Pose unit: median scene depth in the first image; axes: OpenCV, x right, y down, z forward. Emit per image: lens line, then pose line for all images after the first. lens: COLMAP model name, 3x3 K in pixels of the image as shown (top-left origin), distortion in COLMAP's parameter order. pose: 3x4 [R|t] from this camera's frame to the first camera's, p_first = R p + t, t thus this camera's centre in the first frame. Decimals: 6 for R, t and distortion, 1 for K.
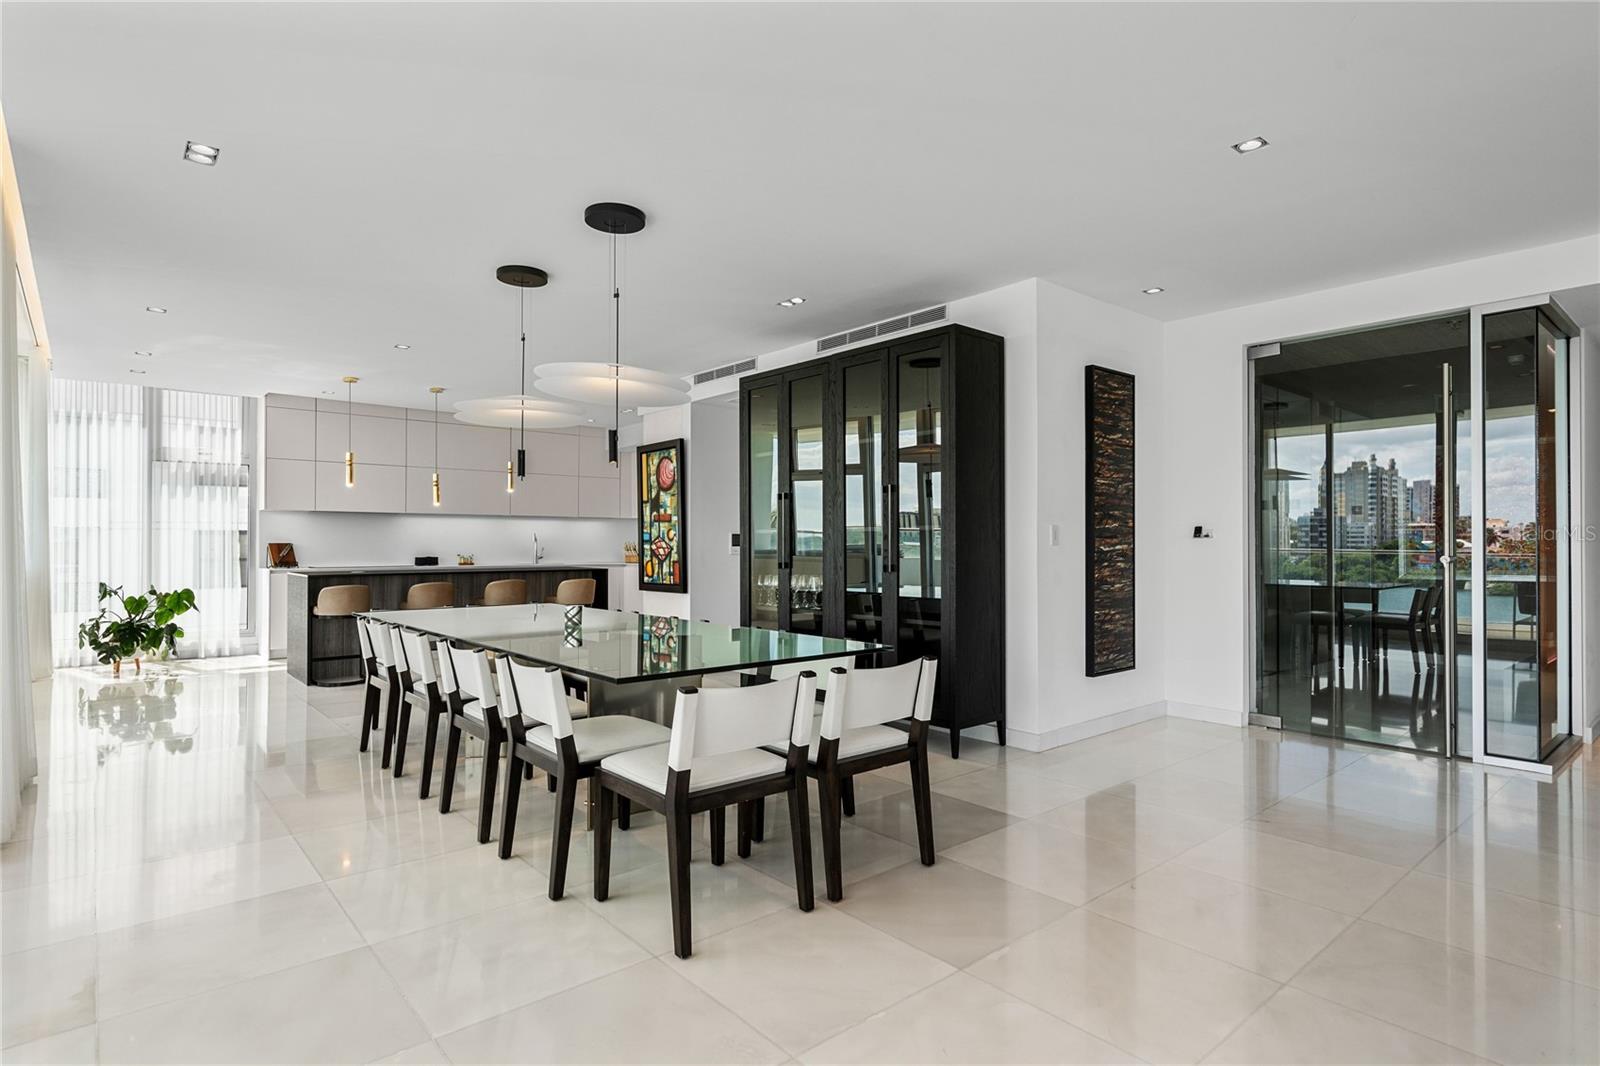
lens RADIAL K [[831.6, 0, 800.0], [0, 831.6, 533.0], [0, 0, 1]] dist [-0.001330, -0.000154]
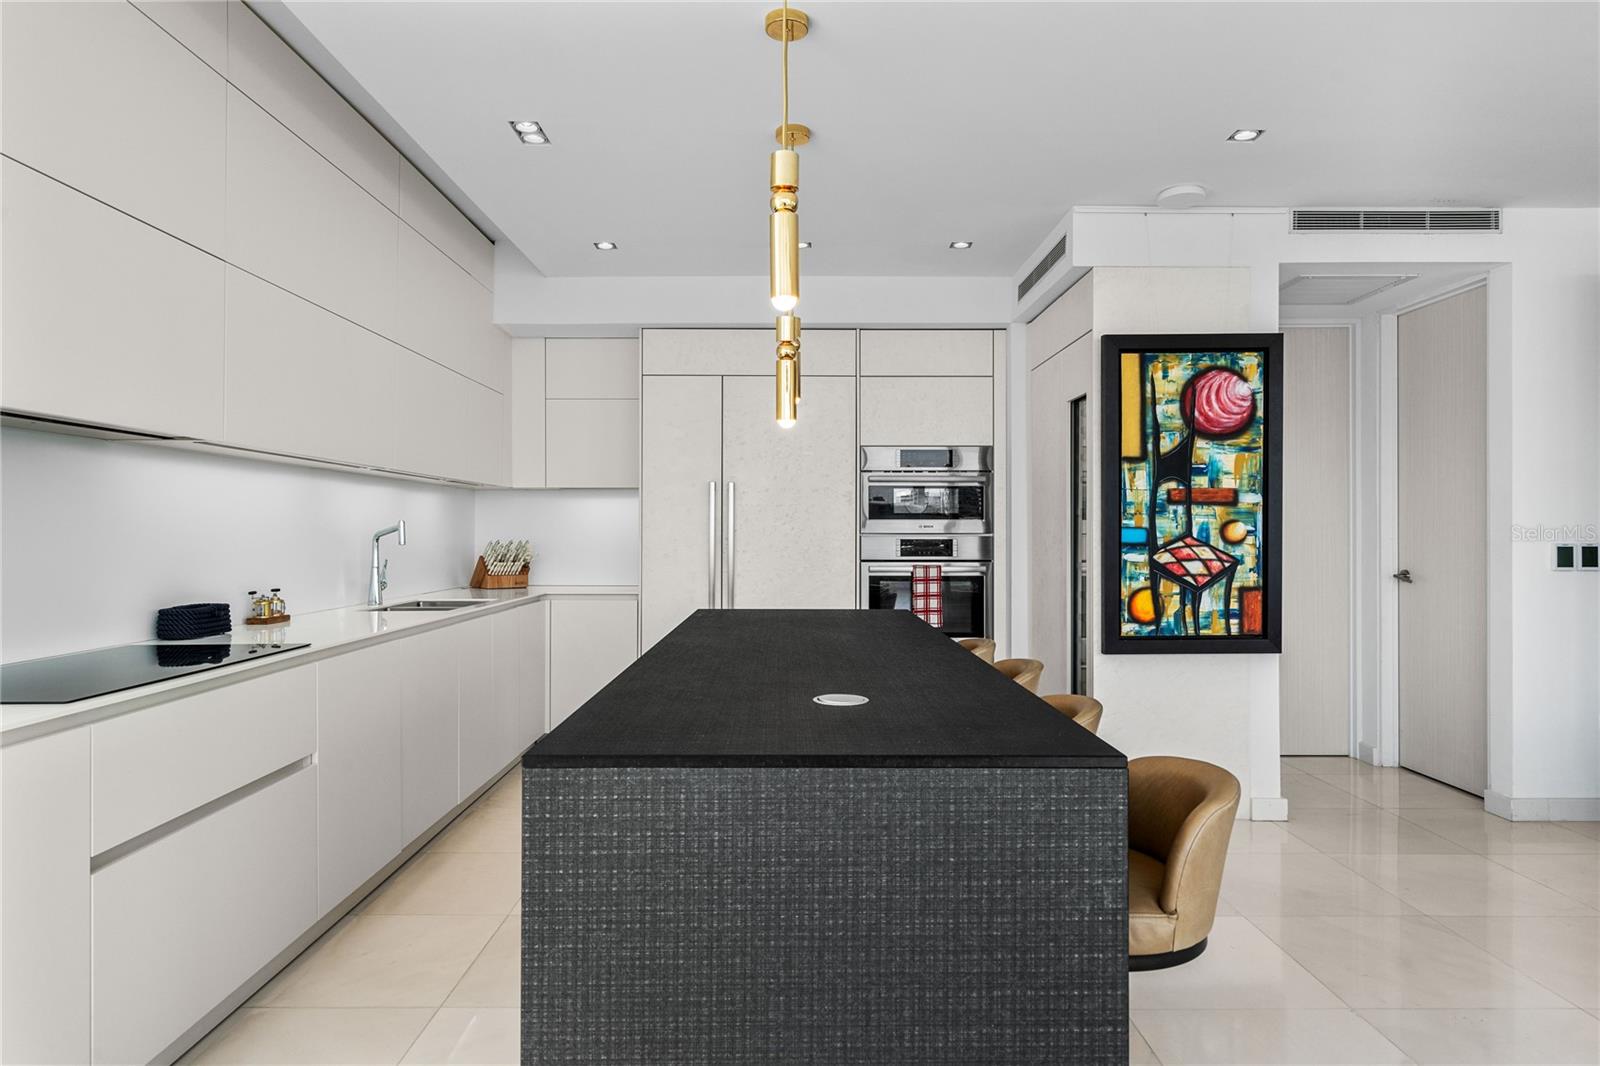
lens RADIAL K [[952.2, 0, 800.3], [0, 952.2, 528.5], [0, 0, 1]] dist [0.006628, 0.001194]
pose [[0.641394, 0.002638, 0.767207, -0.715980], [-0.009212, 0.999948, 0.004263, -0.000045], [-0.767156, -0.009802, 0.641386, 0.819819]]
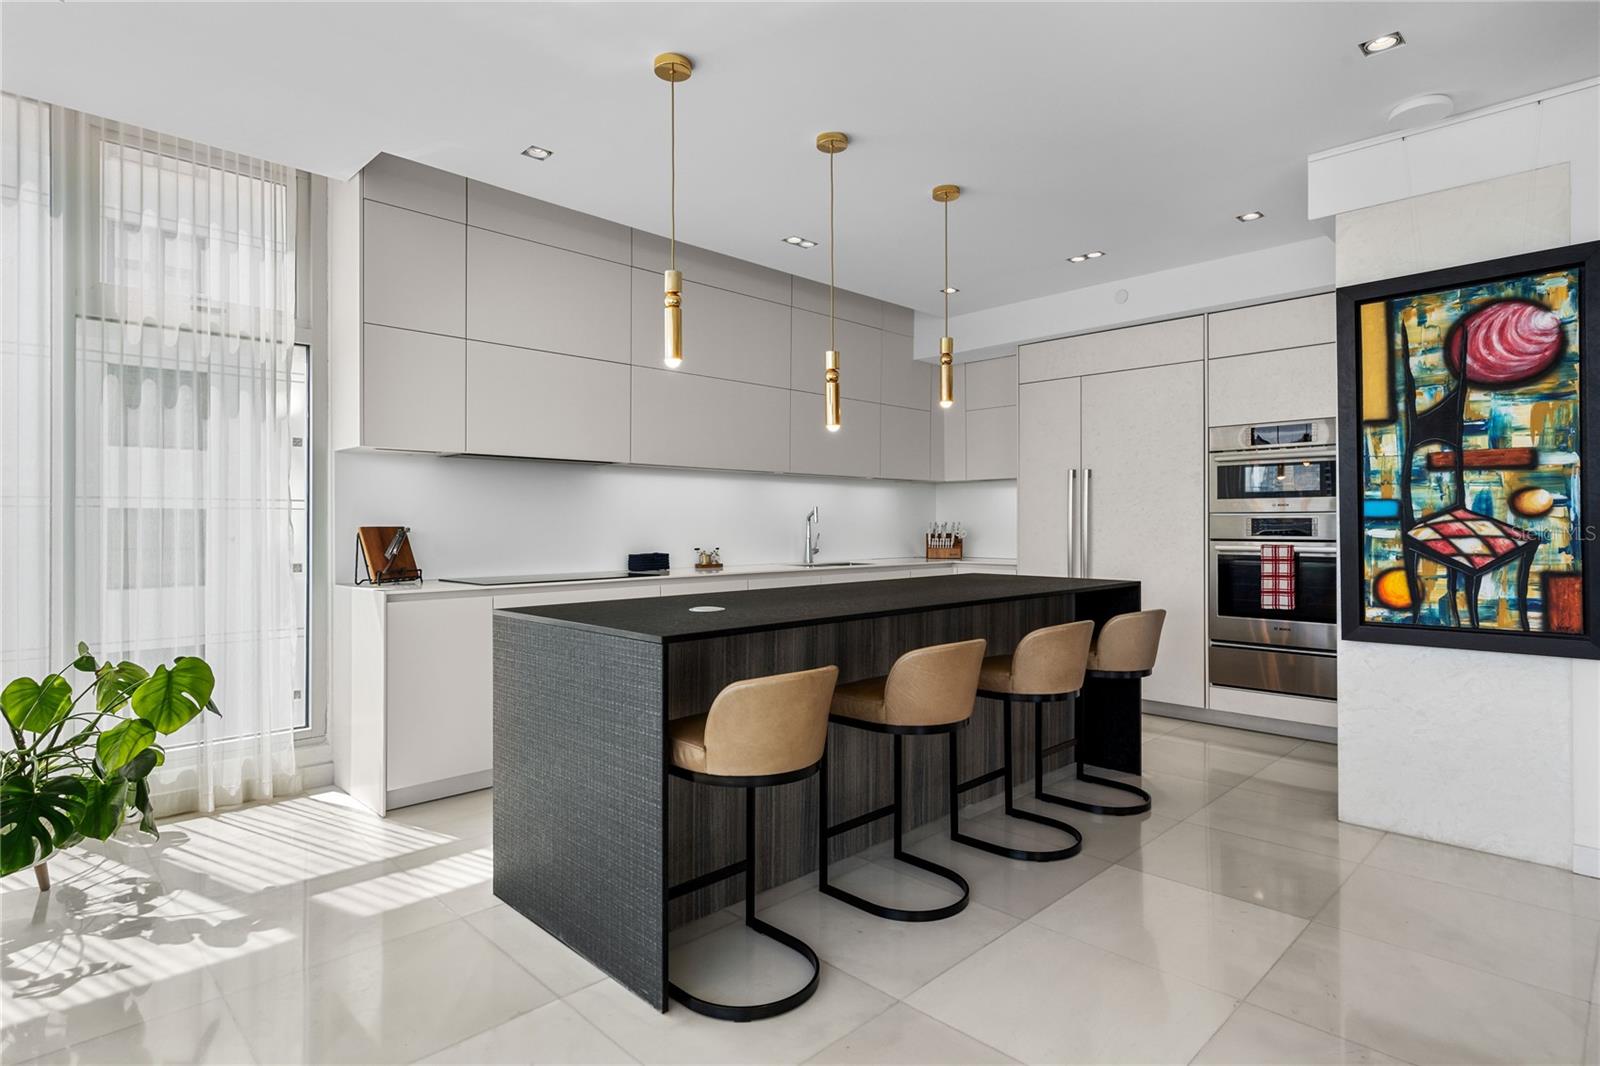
lens RADIAL K [[840.8, 0, 793.6], [0, 840.8, 523.0], [0, 0, 1]] dist [0.000968, 0.000553]
pose [[0.997532, -0.001833, 0.070192, -0.505952], [0.001148, 0.999951, 0.009797, 0.007157], [-0.070207, -0.009692, 0.997485, 0.624713]]
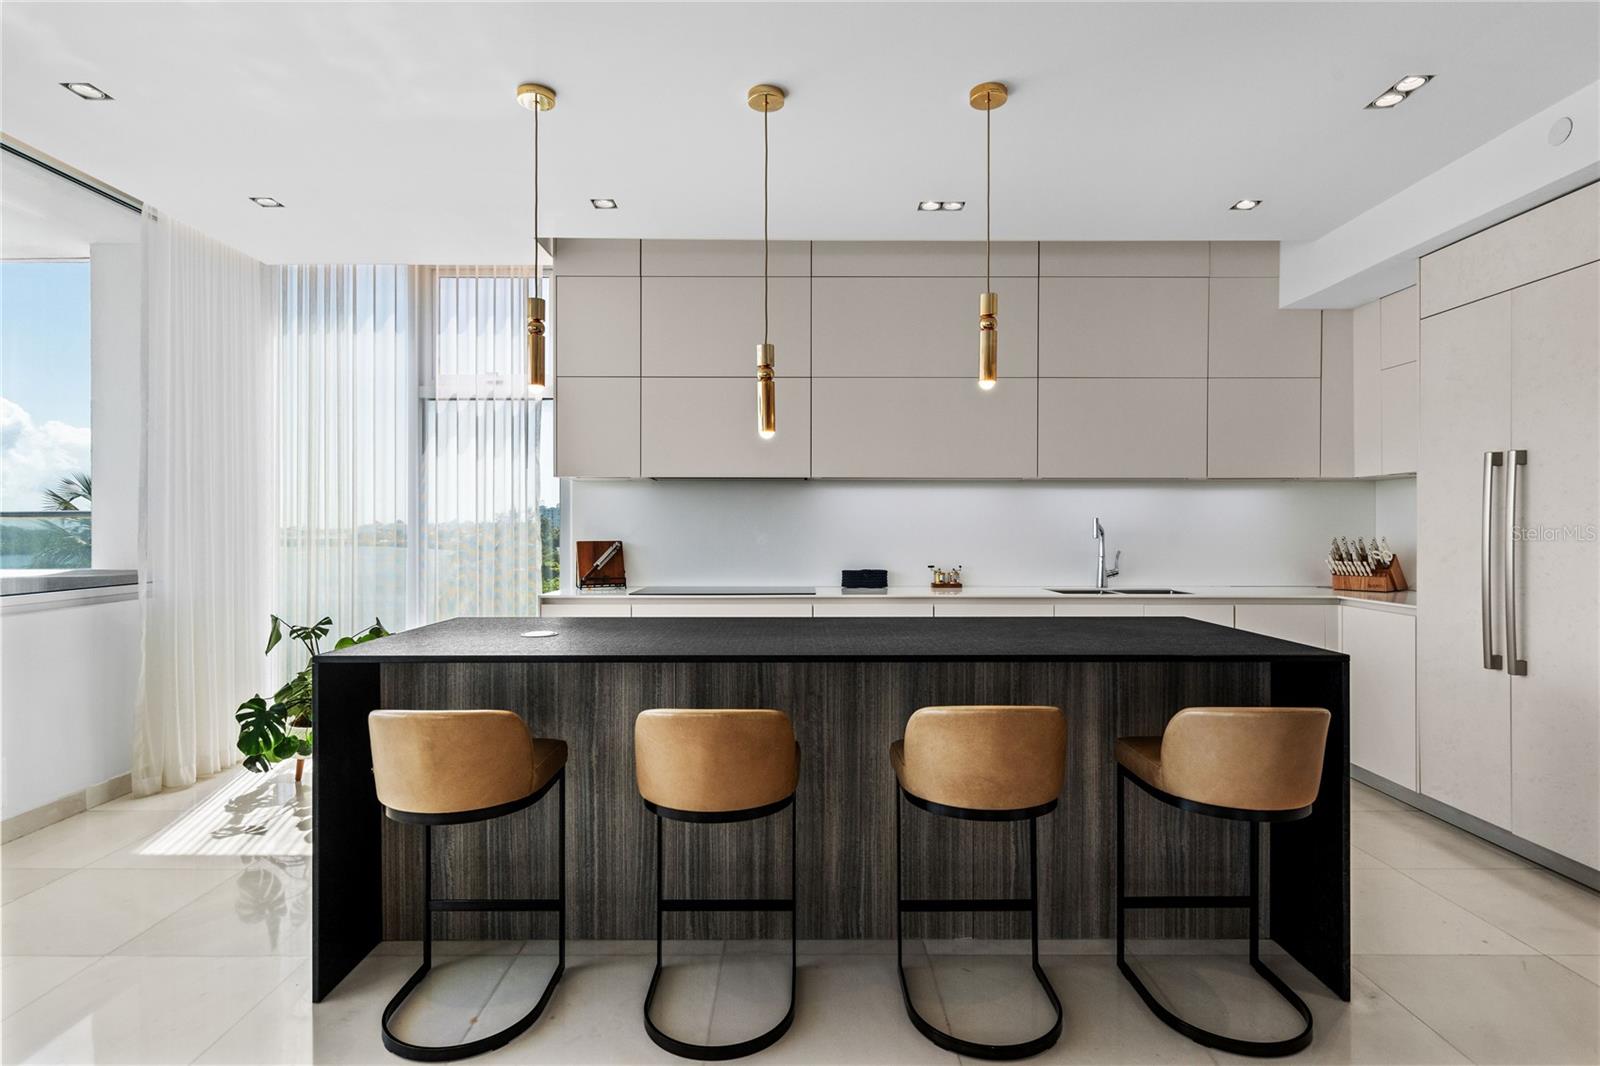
lens RADIAL K [[819.7, 0, 800.4], [0, 819.7, 528.9], [0, 0, 1]] dist [0.000567, 0.000658]
pose [[0.761557, -0.000622, -0.648098, -0.219069], [0.008153, 0.999930, 0.008620, 0.001064], [0.648047, -0.011848, 0.761508, 0.787004]]
